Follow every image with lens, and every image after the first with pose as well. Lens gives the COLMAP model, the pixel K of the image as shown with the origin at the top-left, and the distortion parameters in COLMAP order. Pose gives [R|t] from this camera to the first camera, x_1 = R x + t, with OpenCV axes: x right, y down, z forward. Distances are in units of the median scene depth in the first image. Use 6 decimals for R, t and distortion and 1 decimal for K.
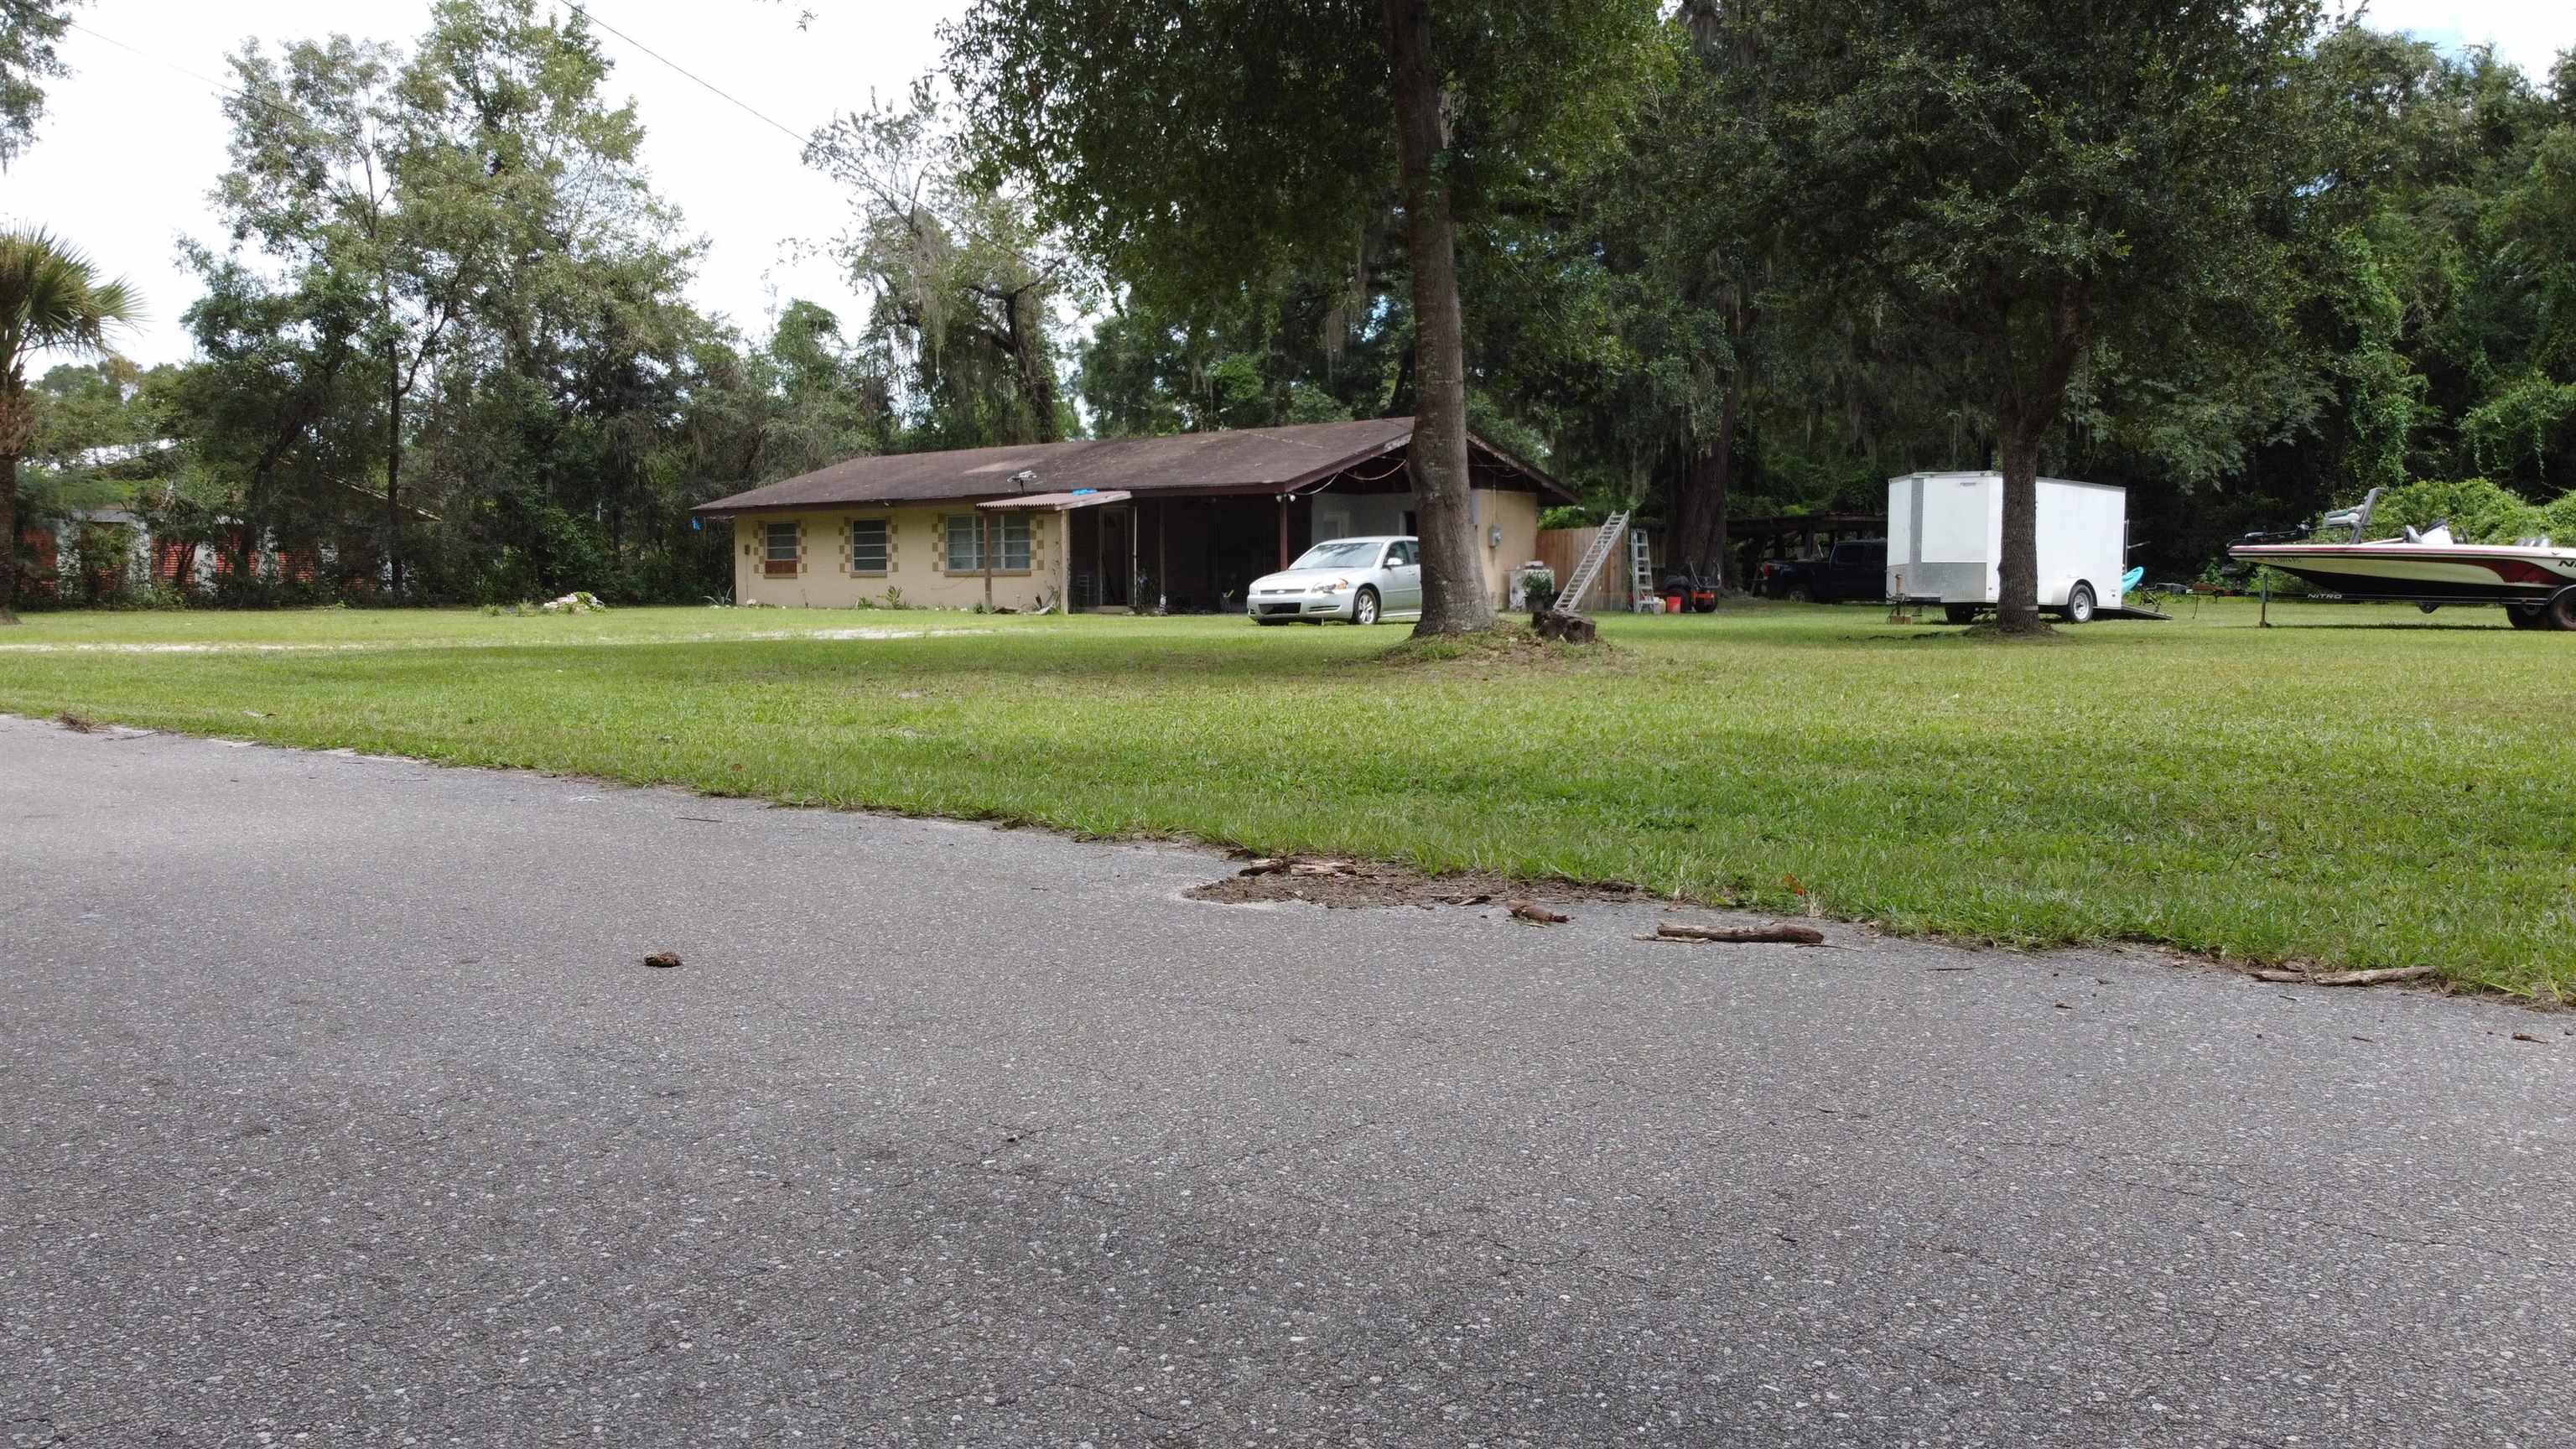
lens RADIAL K [[1959.4, 0, 1290.4], [0, 1959.4, 730.6], [0, 0, 1]] dist [-0.013208, 0.009150]
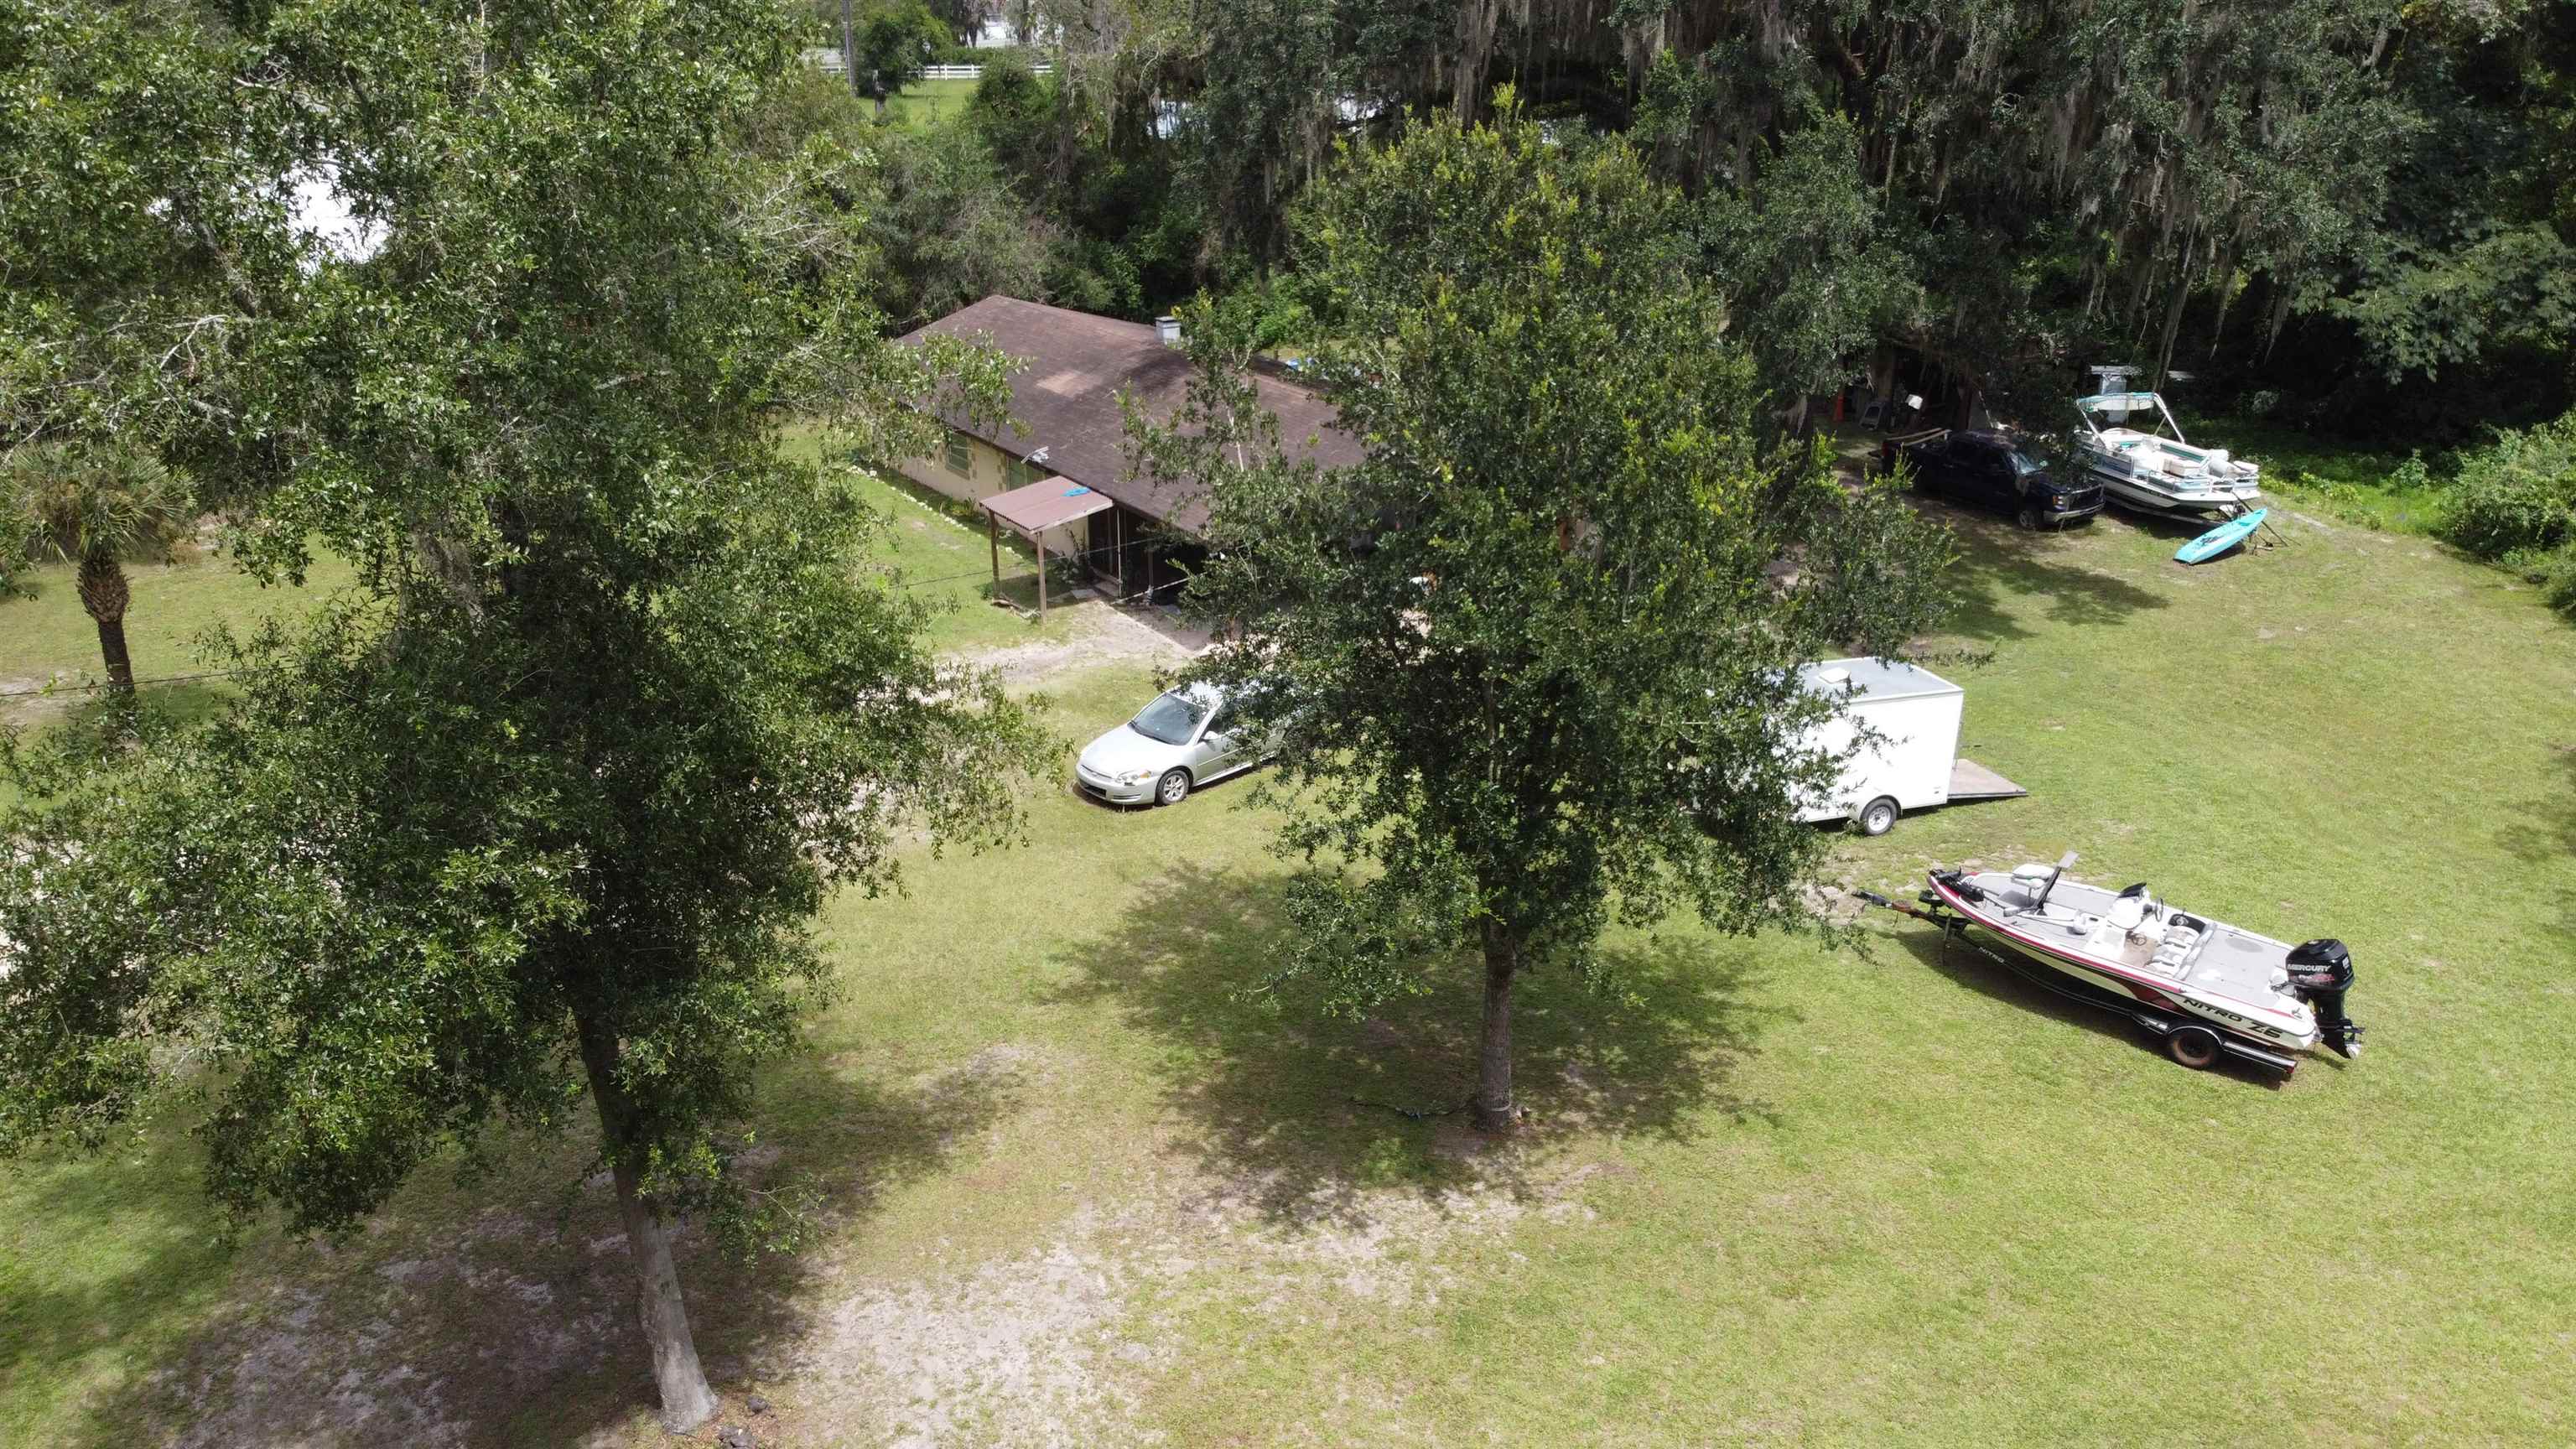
lens RADIAL K [[1959.4, 0, 1283.5], [0, 1959.4, 734.5], [0, 0, 1]] dist [-0.013208, 0.009150]
pose [[0.965282, 0.098494, -0.241930, 0.225292], [-0.016371, 0.947177, 0.320294, -0.276168], [0.260698, -0.305213, 0.915905, -0.000326]]
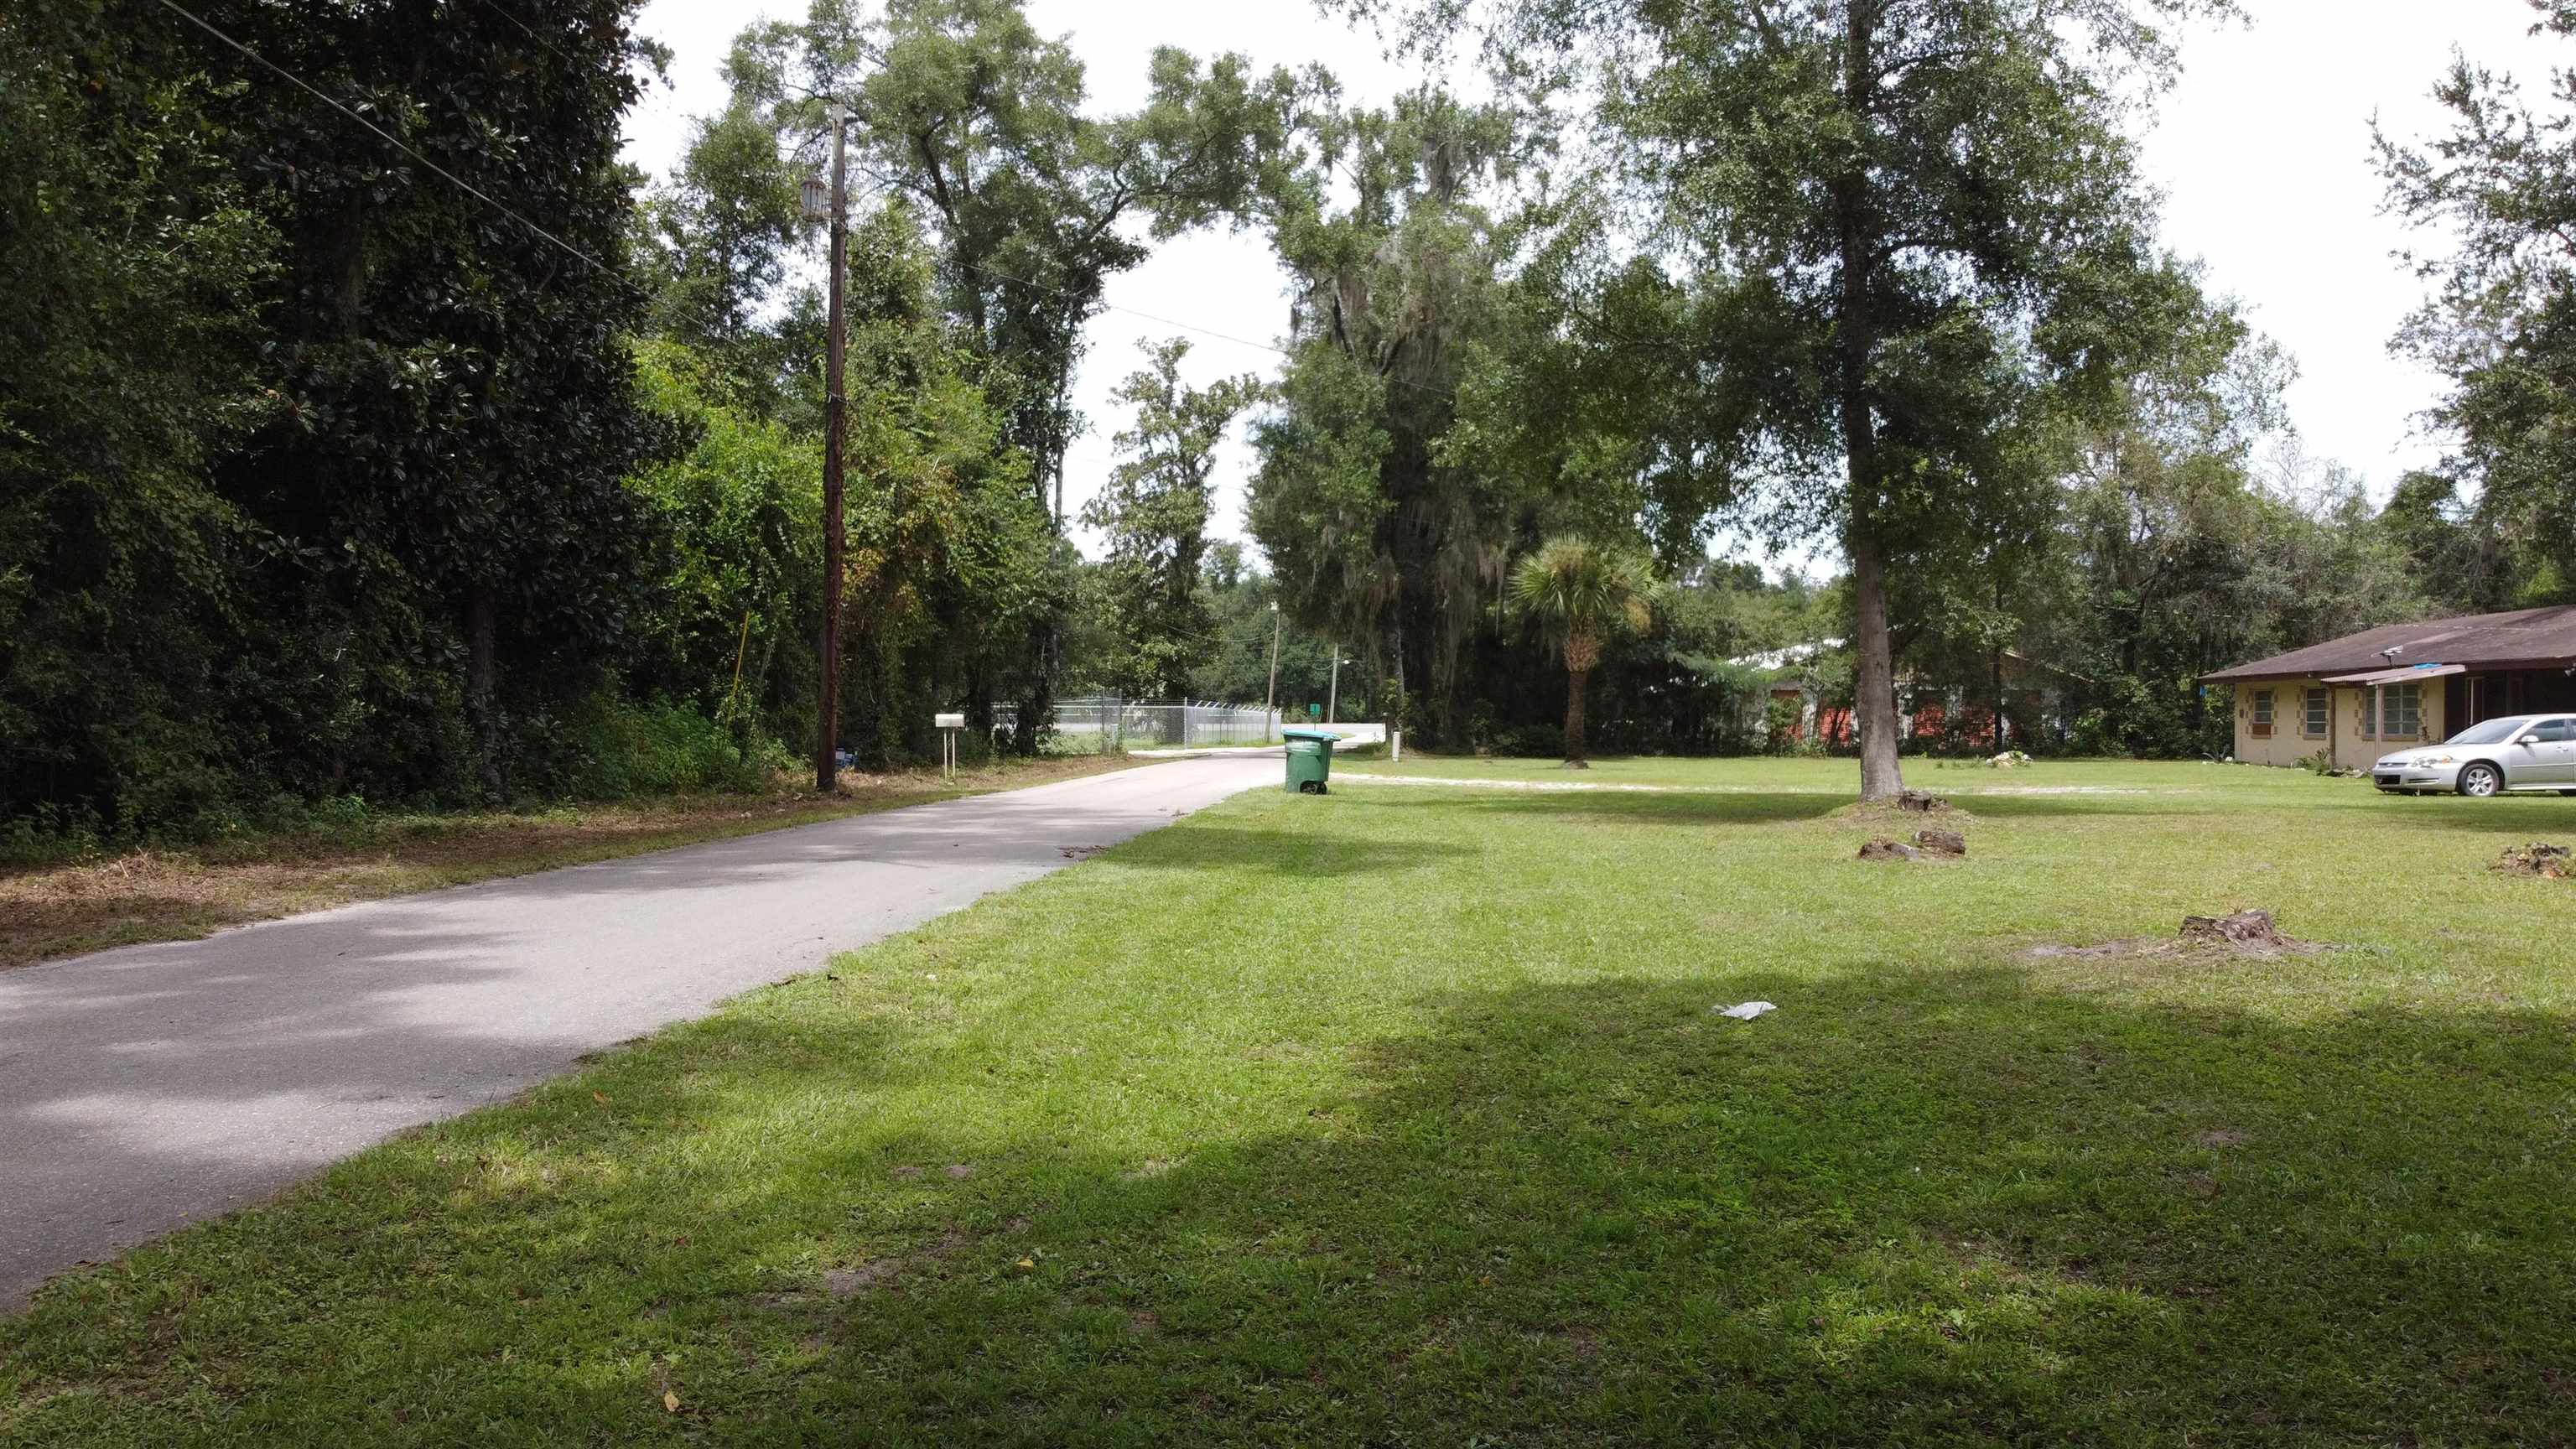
lens RADIAL K [[1959.4, 0, 1282.8], [0, 1959.4, 731.0], [0, 0, 1]] dist [-0.013208, 0.009150]
pose [[0.572154, 0.006924, -0.820117, 0.339551], [-0.064490, 0.997248, -0.036572, -0.004302], [0.817607, 0.073814, 0.571026, -0.110389]]
